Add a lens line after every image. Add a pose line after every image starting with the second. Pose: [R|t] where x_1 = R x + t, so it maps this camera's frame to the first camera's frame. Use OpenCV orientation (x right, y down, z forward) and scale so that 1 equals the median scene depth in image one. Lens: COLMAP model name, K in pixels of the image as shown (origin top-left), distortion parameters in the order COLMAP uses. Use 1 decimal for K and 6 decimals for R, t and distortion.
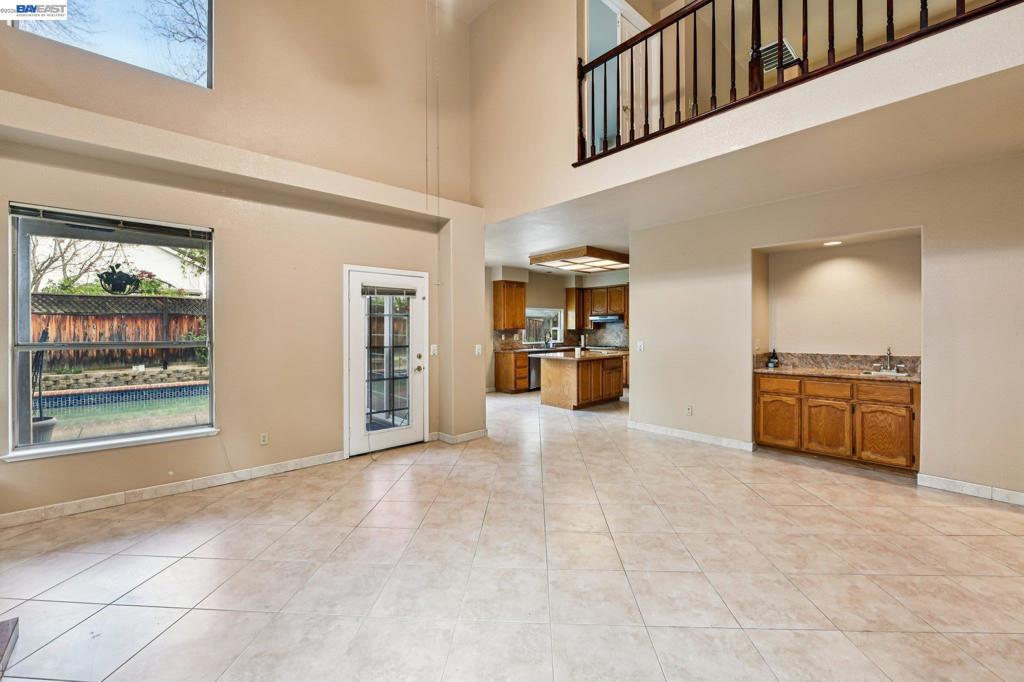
lens RADIAL K [[408.0, 0, 512.0], [0, 408.0, 341.0], [0, 0, 1]] dist [0.000600, 0.000021]
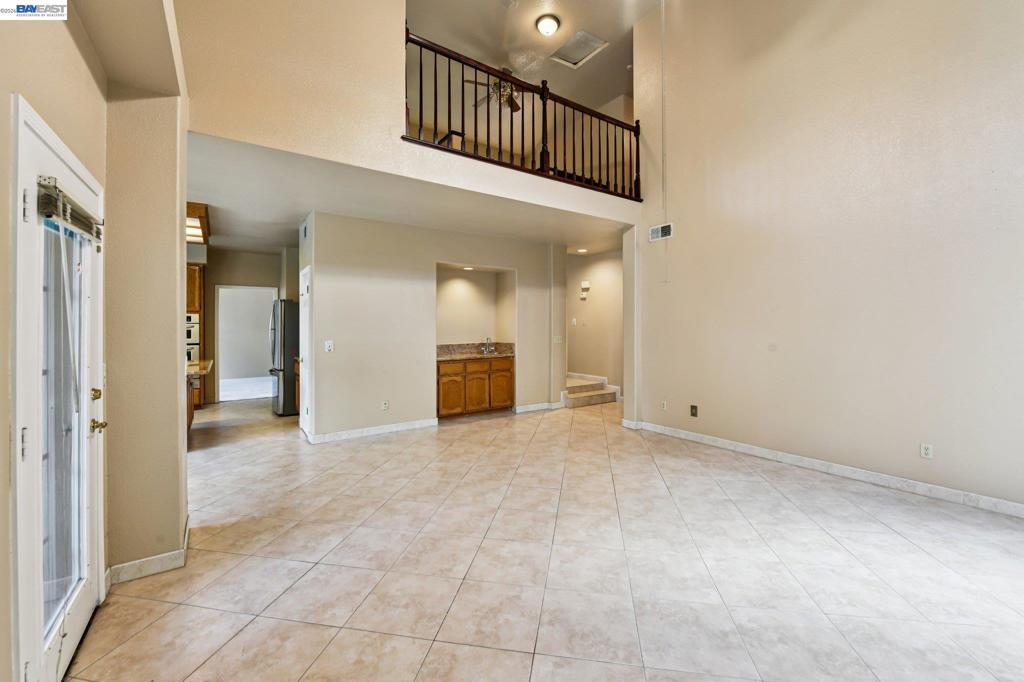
lens RADIAL K [[415.1, 0, 513.0], [0, 415.1, 329.9], [0, 0, 1]] dist [0.000560, -0.000022]
pose [[0.111267, -0.000265, 0.993790, -0.728169], [0.026568, 0.999643, -0.002708, -0.010364], [-0.993435, 0.026705, 0.111235, 0.702750]]
